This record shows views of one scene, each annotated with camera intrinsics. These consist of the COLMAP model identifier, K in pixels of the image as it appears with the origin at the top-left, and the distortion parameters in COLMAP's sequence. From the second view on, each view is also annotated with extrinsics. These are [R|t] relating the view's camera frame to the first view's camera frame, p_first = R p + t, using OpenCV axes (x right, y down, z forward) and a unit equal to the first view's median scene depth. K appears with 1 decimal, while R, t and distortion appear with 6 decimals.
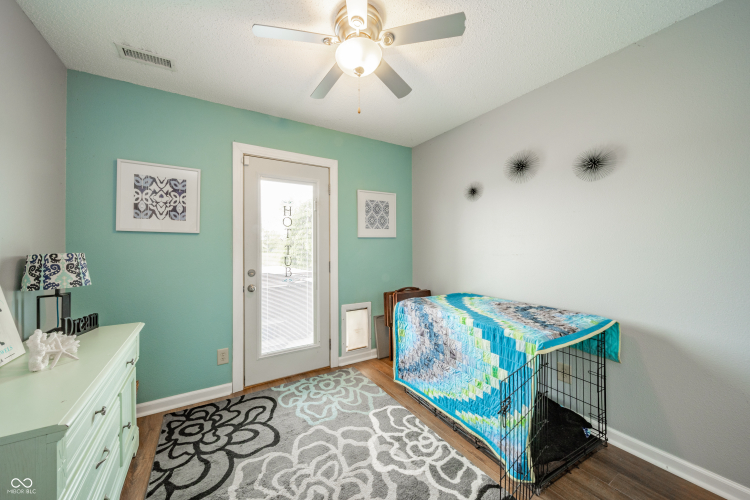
lens RADIAL K [[253.4, 0, 375.0], [0, 253.4, 250.0], [0, 0, 1]] dist [-0.000757, -0.000256]
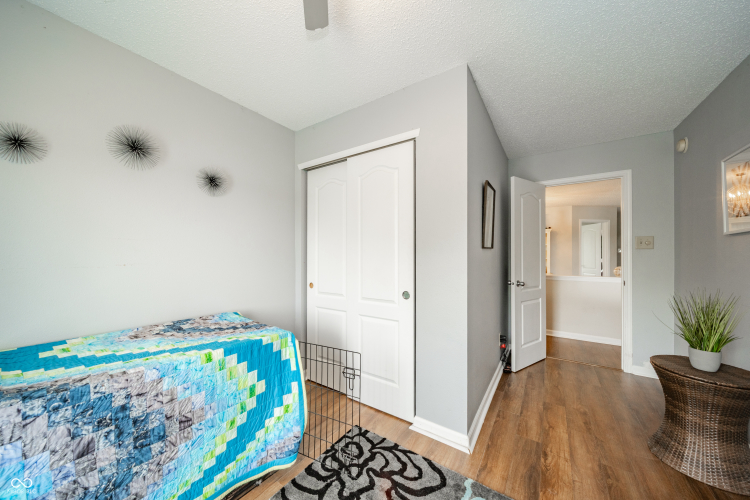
lens RADIAL K [[253.4, 0, 375.0], [0, 253.4, 250.0], [0, 0, 1]] dist [-0.000757, -0.000256]
pose [[-0.365484, 0.019500, 0.930614, -0.500102], [0.004933, 0.999807, -0.019012, -0.011161], [-0.930805, -0.002358, -0.365509, 0.824821]]
